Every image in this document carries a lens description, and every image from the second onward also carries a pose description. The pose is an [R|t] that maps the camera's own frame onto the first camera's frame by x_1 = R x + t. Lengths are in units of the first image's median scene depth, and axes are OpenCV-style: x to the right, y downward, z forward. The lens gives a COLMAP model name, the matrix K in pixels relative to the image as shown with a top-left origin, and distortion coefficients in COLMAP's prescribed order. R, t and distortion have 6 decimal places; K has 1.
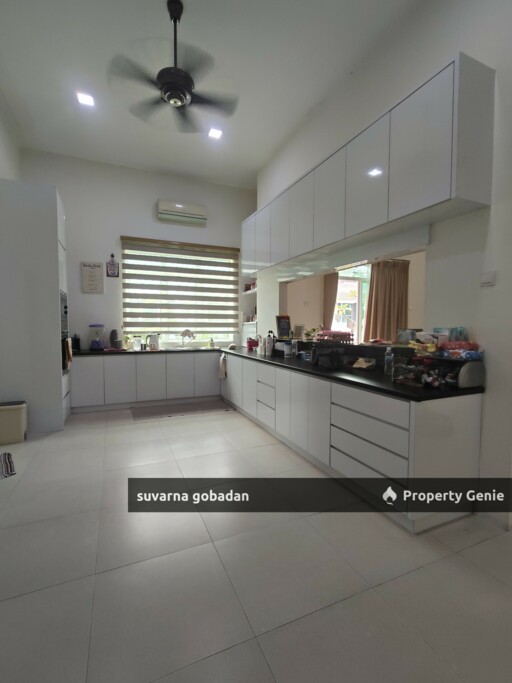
lens RADIAL K [[317.3, 0, 255.6], [0, 317.3, 341.0], [0, 0, 1]] dist [-0.006050, -0.000088]
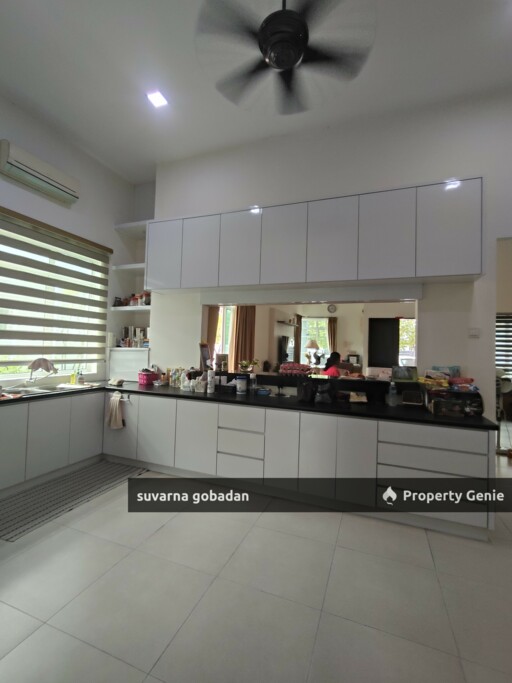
lens RADIAL K [[317.3, 0, 257.2], [0, 317.3, 341.1], [0, 0, 1]] dist [-0.006050, -0.000088]
pose [[0.711382, 0.038291, 0.701762, -0.355196], [0.004876, 0.998222, -0.059409, -0.030574], [-0.702789, 0.045684, 0.709930, 0.257935]]
